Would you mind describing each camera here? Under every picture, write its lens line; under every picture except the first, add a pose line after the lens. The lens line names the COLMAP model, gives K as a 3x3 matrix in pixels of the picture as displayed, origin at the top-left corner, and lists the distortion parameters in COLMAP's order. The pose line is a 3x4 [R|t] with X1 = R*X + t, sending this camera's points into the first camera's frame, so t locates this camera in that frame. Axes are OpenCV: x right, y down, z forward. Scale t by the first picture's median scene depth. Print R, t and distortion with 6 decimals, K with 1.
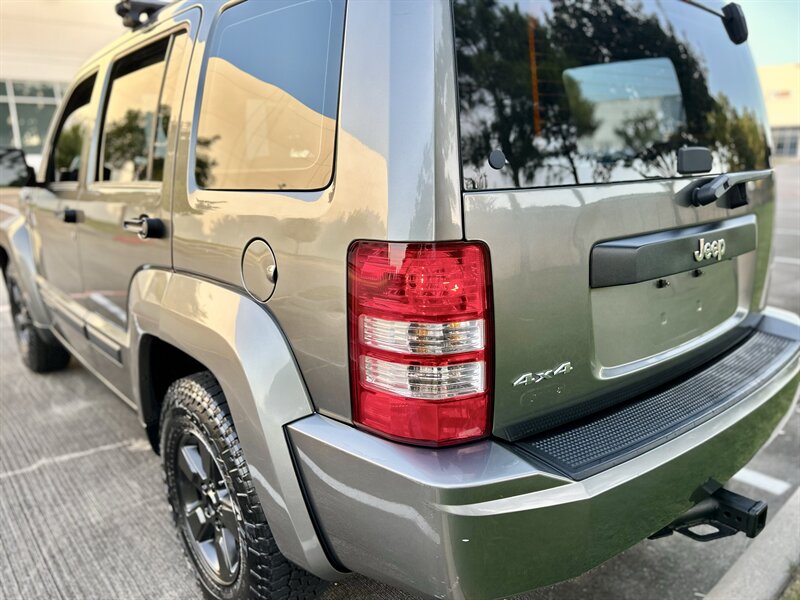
lens RADIAL K [[642.4, 0, 406.6], [0, 642.4, 298.1], [0, 0, 1]] dist [0.002467, 0.000546]
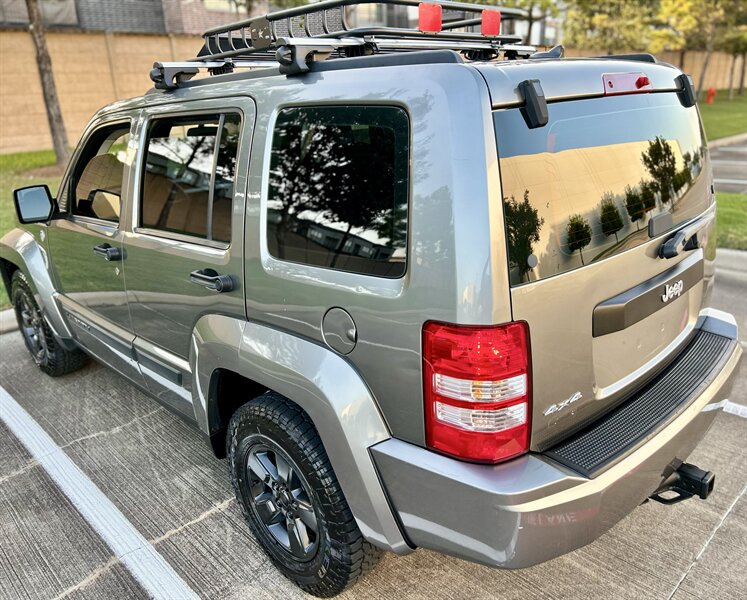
lens RADIAL K [[633.4, 0, 394.1], [0, 633.4, 303.9], [0, 0, 1]] dist [0.044872, -0.055474]
pose [[0.995823, -0.055025, 0.072855, -0.234364], [0.048336, 0.994715, 0.090584, -0.233414], [-0.077455, -0.086684, 0.993220, -0.313346]]
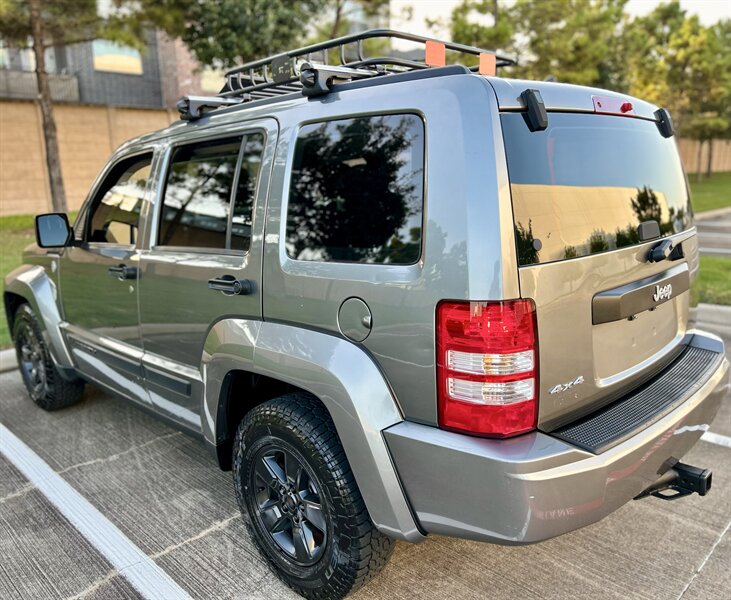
lens RADIAL K [[631.3, 0, 387.3], [0, 631.3, 292.0], [0, 0, 1]] dist [0.048348, -0.060848]
pose [[0.994763, -0.034358, 0.096260, -0.323376], [0.038640, 0.998329, -0.042971, -0.047273], [-0.094623, 0.046466, 0.994428, -0.409992]]
